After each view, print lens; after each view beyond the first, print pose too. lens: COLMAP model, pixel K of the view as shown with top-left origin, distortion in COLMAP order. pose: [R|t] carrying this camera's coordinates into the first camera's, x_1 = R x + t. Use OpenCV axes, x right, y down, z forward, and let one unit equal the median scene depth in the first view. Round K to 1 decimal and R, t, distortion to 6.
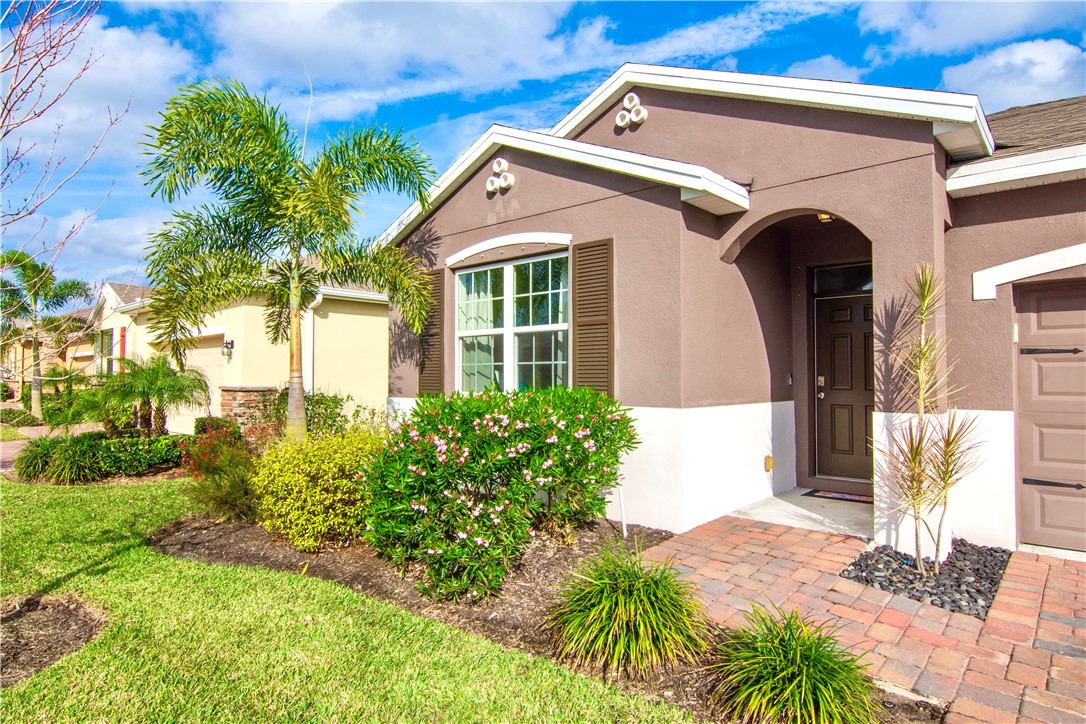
lens RADIAL K [[608.7, 0, 543.3], [0, 608.7, 359.4], [0, 0, 1]] dist [-0.001527, 0.000672]
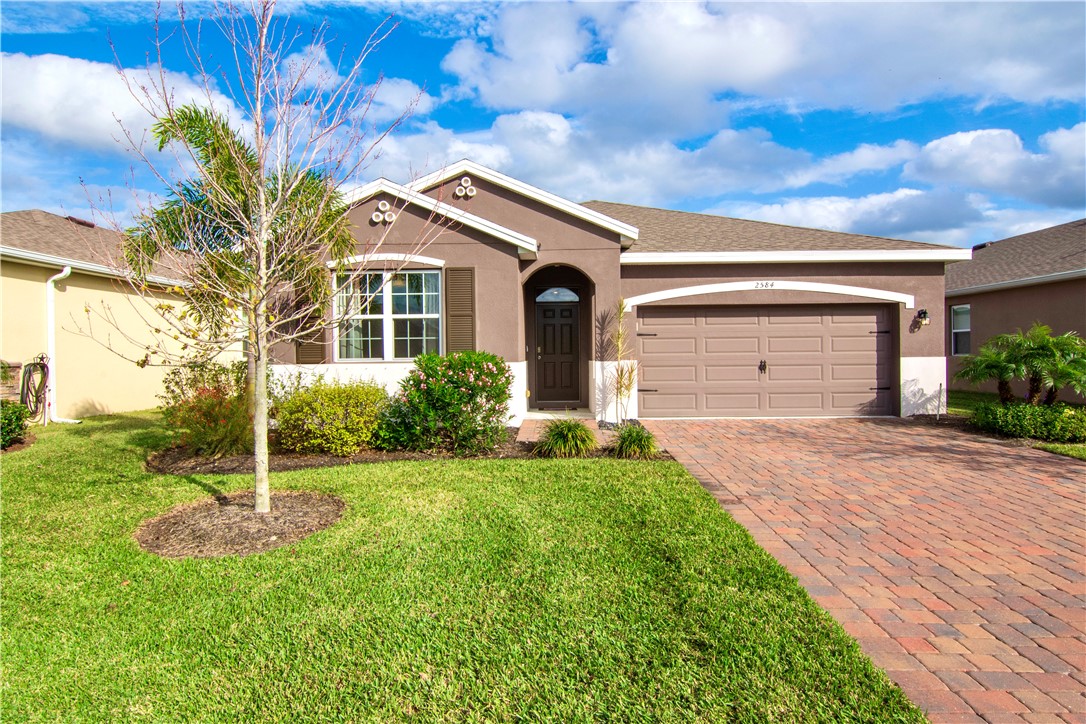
lens RADIAL K [[608.7, 0, 543.3], [0, 608.7, 359.4], [0, 0, 1]] dist [-0.001527, 0.000672]
pose [[0.756711, -0.013426, 0.653612, -0.791761], [-0.006103, 0.999600, 0.027598, 0.014987], [-0.653721, -0.024873, 0.756327, -0.413174]]
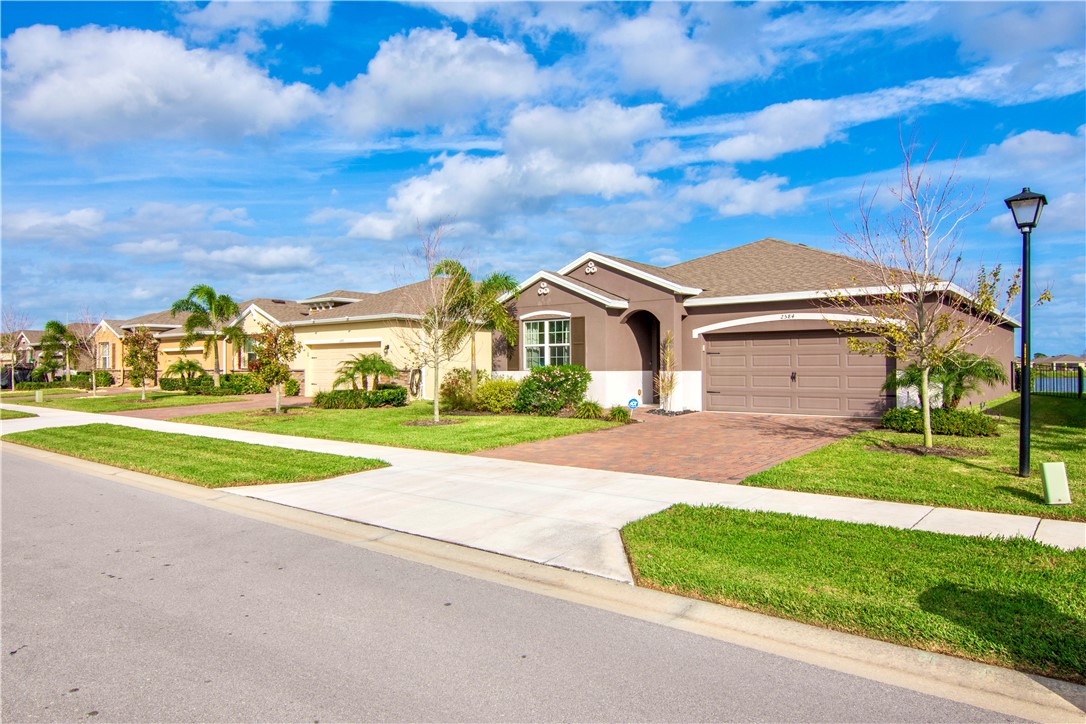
lens RADIAL K [[697.1, 0, 543.0], [0, 697.1, 362.0], [0, 0, 1]] dist [0.272992, -0.000012]
pose [[0.997866, -0.003098, 0.065228, -0.292699], [0.002002, 0.999856, 0.016849, -0.026047], [-0.065271, -0.016682, 0.997728, -2.241412]]
